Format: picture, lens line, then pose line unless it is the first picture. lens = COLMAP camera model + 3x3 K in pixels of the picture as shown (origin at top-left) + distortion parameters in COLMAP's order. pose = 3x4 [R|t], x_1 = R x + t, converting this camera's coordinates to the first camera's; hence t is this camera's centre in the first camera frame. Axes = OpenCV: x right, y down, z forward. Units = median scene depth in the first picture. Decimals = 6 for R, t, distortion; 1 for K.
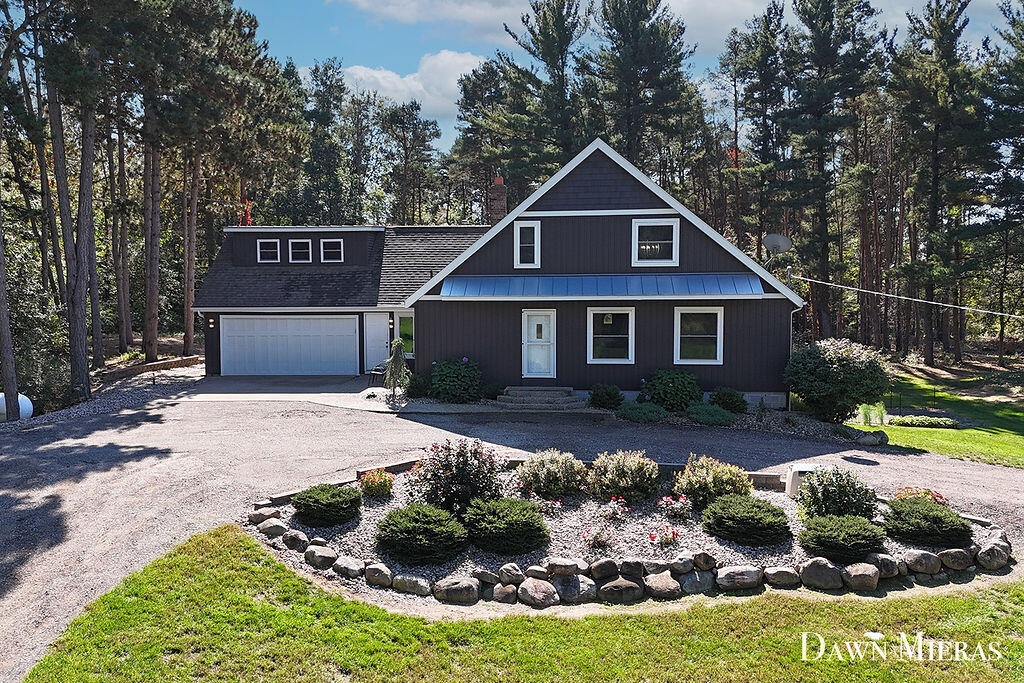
lens RADIAL K [[919.0, 0, 512.0], [0, 919.0, 341.5], [0, 0, 1]] dist [0.051748, -0.000202]
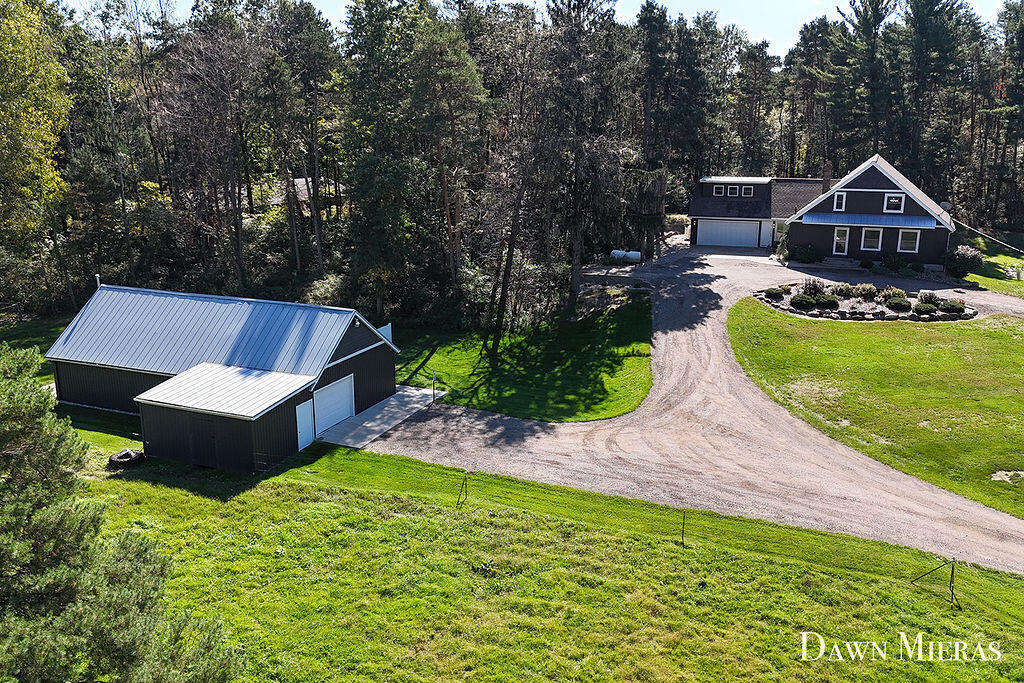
lens RADIAL K [[919.0, 0, 512.0], [0, 919.0, 341.5], [0, 0, 1]] dist [0.051748, -0.000202]
pose [[0.953011, 0.076928, -0.293006, -0.098876], [-0.022057, 0.982273, 0.186153, -0.270388], [0.302132, -0.170943, 0.937814, -2.571281]]
